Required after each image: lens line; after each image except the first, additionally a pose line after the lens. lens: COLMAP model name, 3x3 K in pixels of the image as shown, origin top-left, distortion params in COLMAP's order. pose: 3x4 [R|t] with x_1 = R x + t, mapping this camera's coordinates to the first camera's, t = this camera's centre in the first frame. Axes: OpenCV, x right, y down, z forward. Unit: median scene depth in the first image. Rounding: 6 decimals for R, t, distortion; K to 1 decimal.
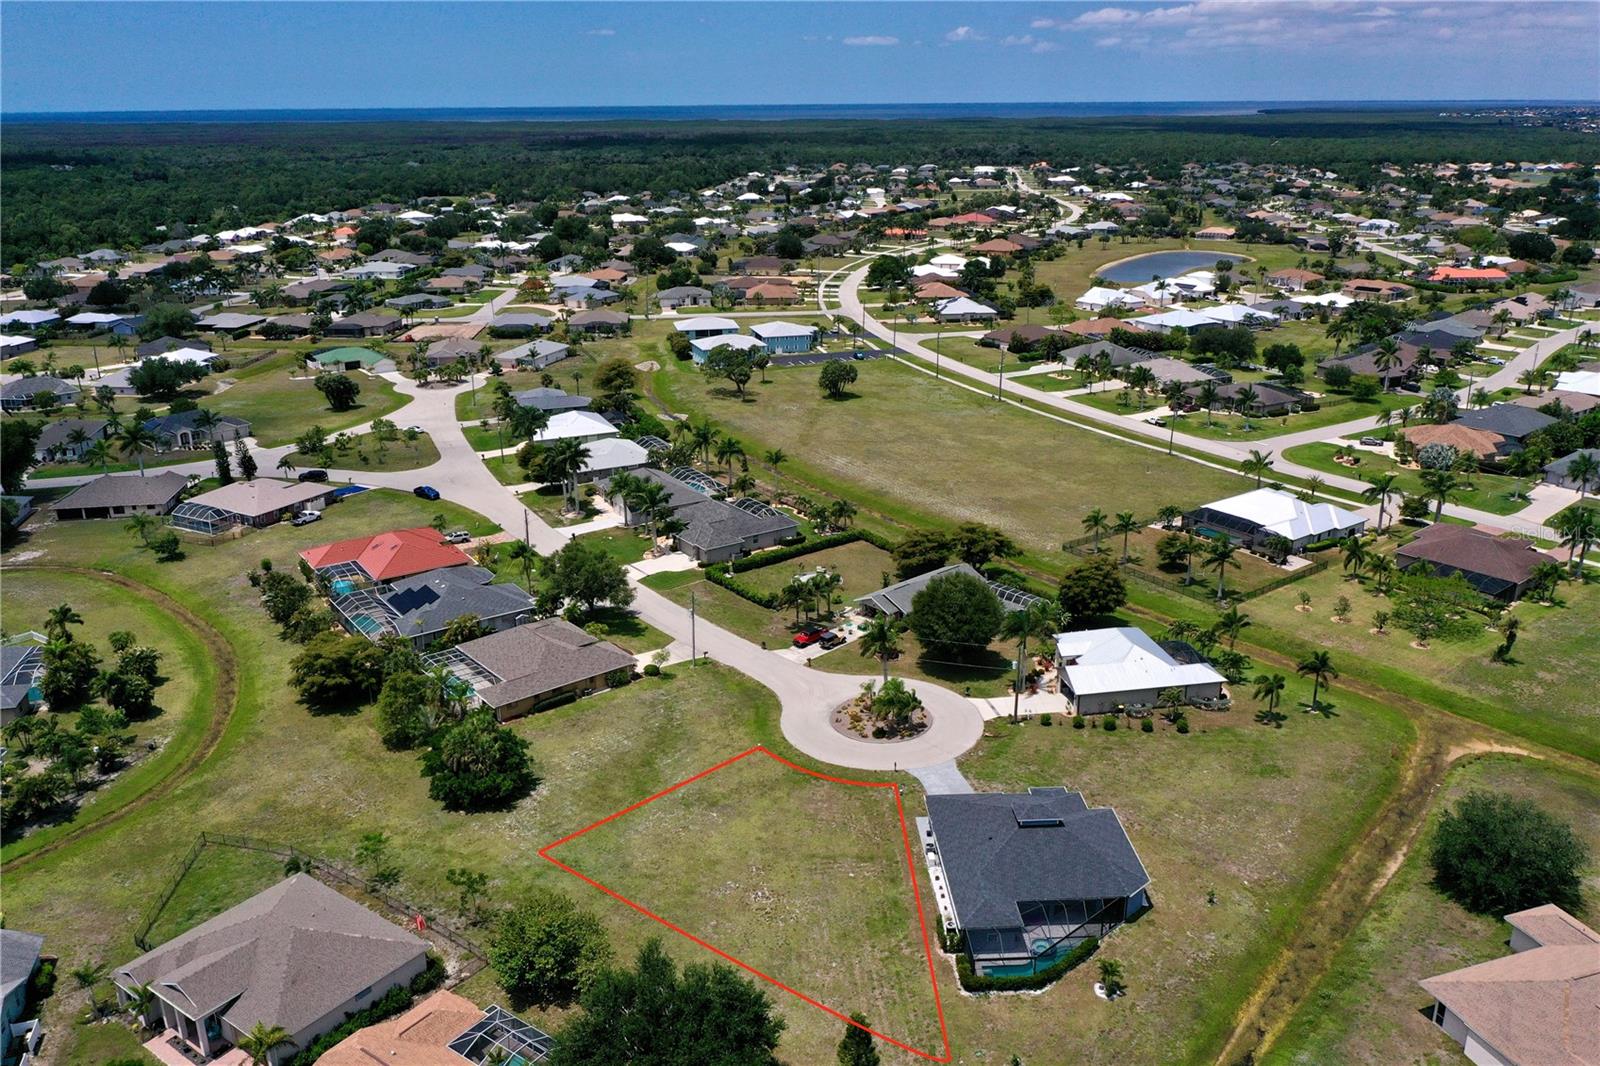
lens RADIAL K [[1262.9, 0, 800.0], [0, 1262.9, 533.0], [0, 0, 1]] dist [-0.006309, 0.003590]
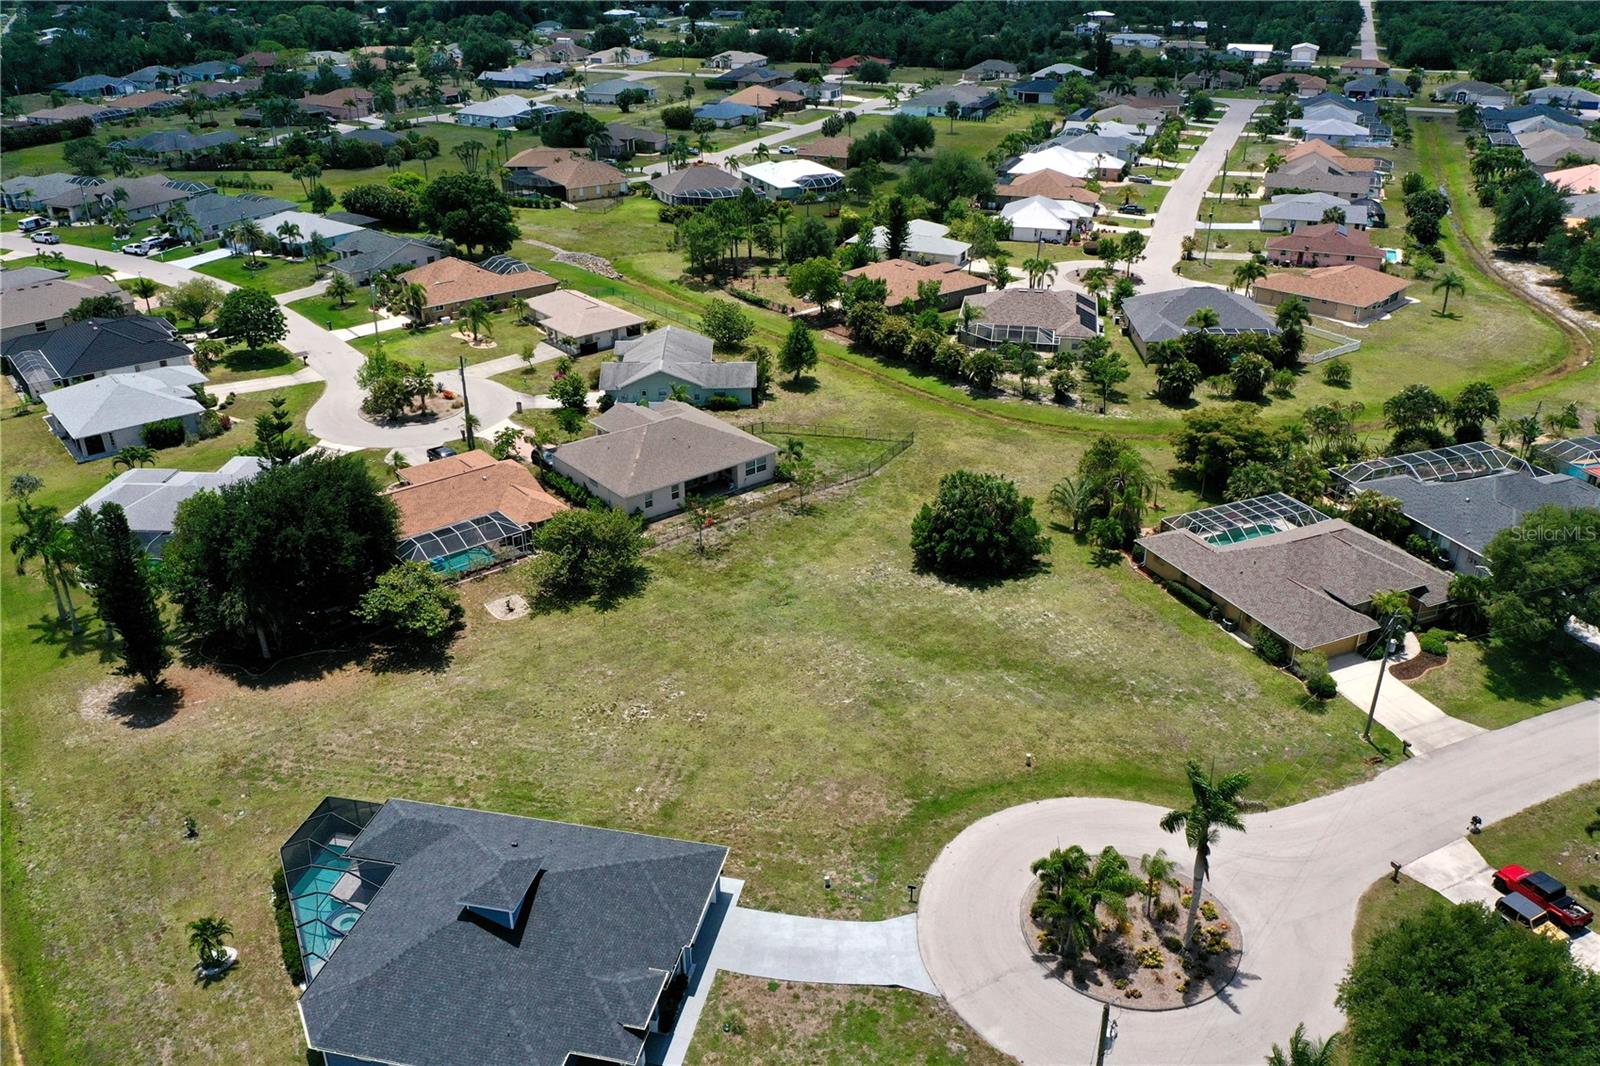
lens RADIAL K [[1262.9, 0, 800.0], [0, 1262.9, 533.0], [0, 0, 1]] dist [-0.006309, 0.003590]
pose [[-0.260852, 0.435935, -0.861346, 0.382723], [-0.307852, 0.808091, 0.502212, -0.152071], [0.914977, 0.396170, -0.076589, 0.742581]]
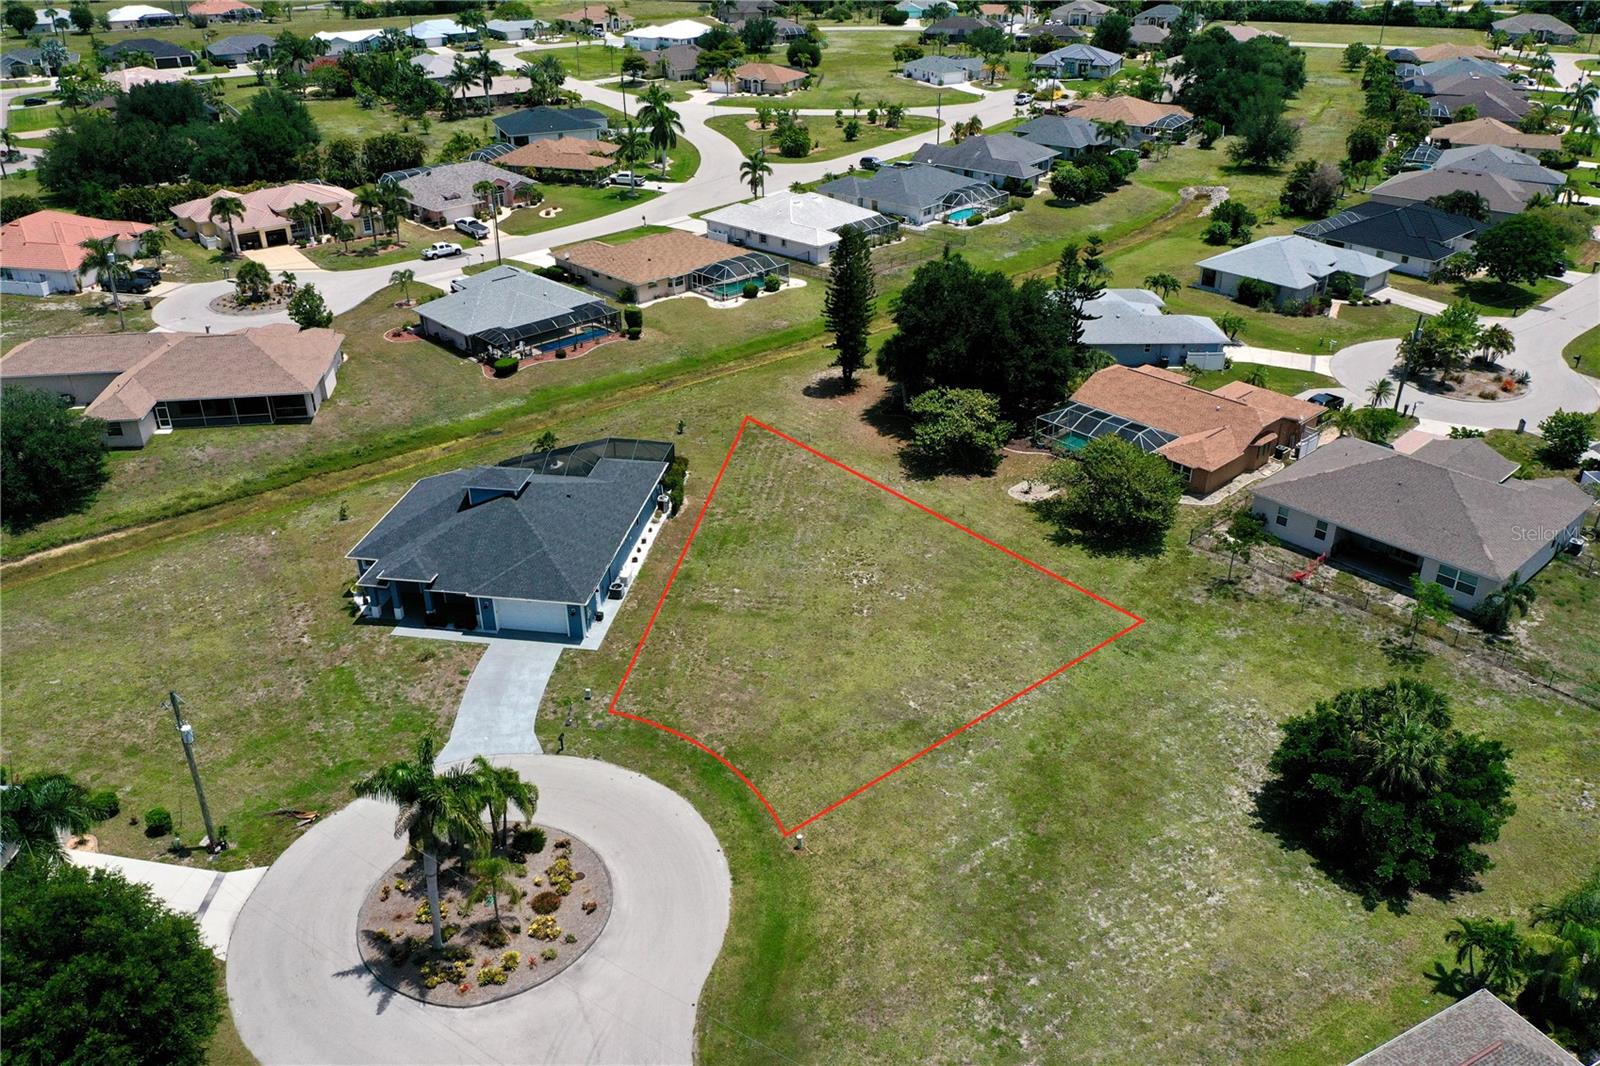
lens RADIAL K [[1262.9, 0, 800.0], [0, 1262.9, 533.0], [0, 0, 1]] dist [-0.006309, 0.003590]
pose [[-0.979860, -0.082695, 0.181760, -0.087476], [0.077359, 0.681942, 0.727304, -0.197400], [-0.184094, 0.726717, -0.661810, 1.003565]]
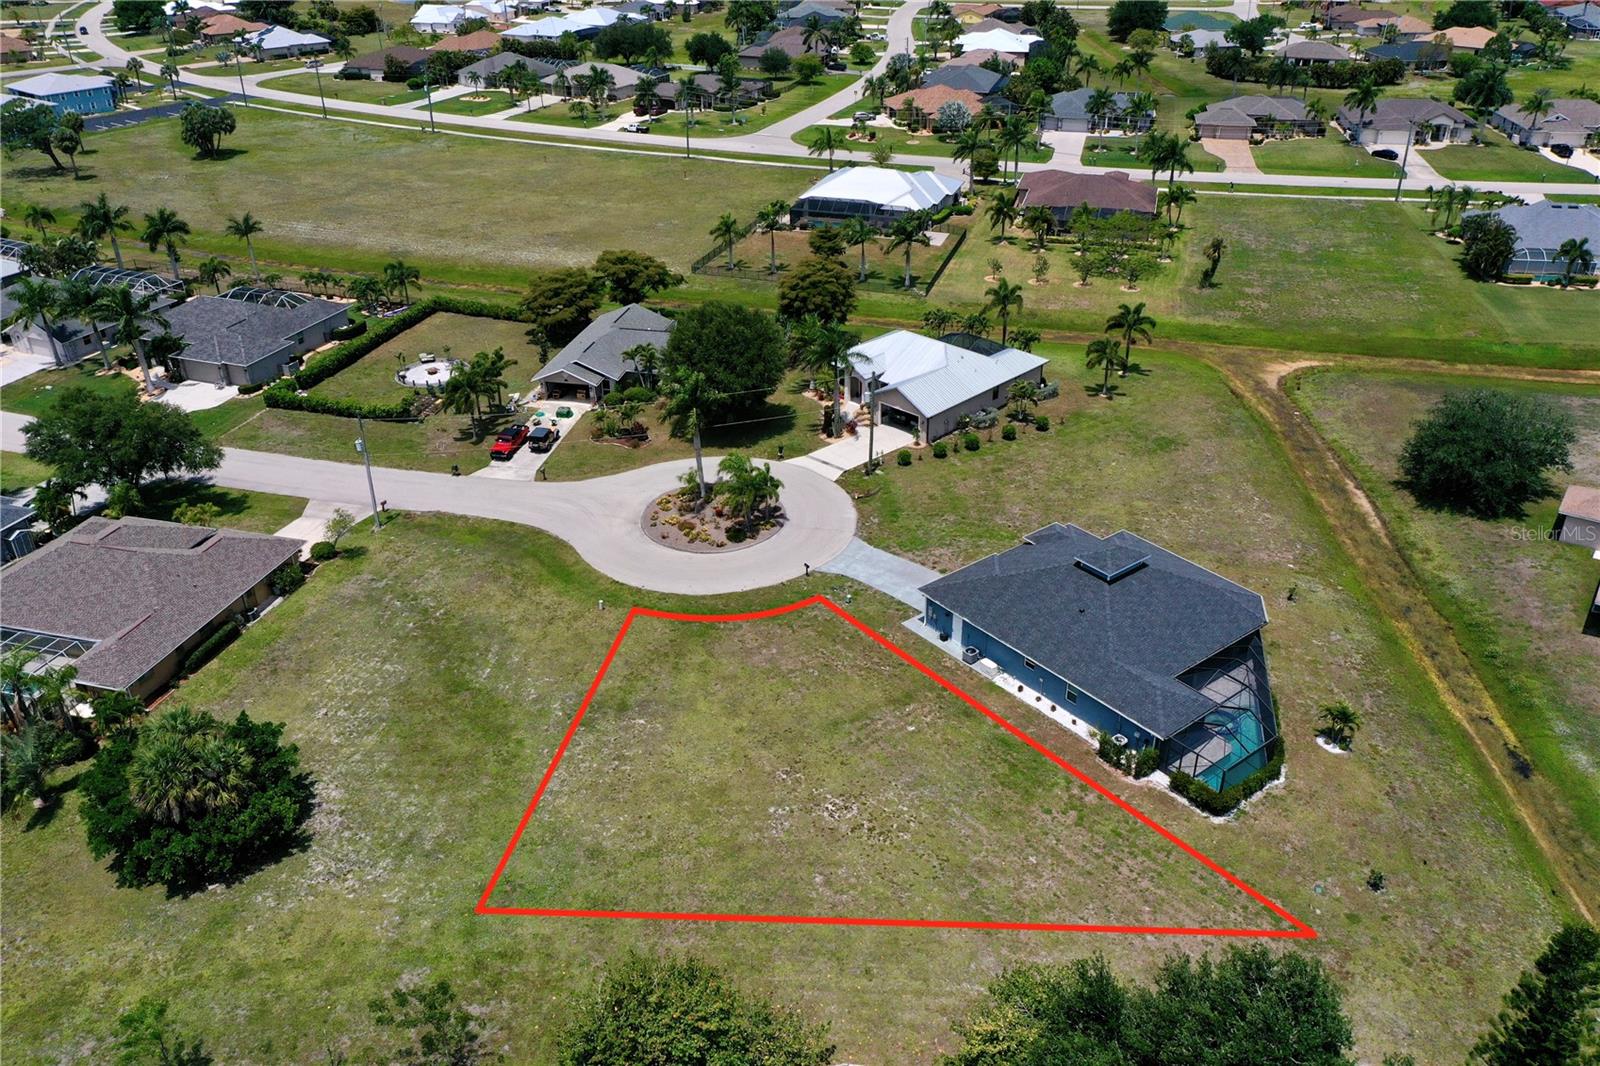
lens RADIAL K [[1262.9, 0, 800.0], [0, 1262.9, 533.0], [0, 0, 1]] dist [-0.006309, 0.003590]
pose [[0.817596, -0.282248, 0.501869, -0.218847], [0.192105, 0.955388, 0.224344, 0.005196], [-0.542800, -0.087011, 0.835343, 0.327854]]
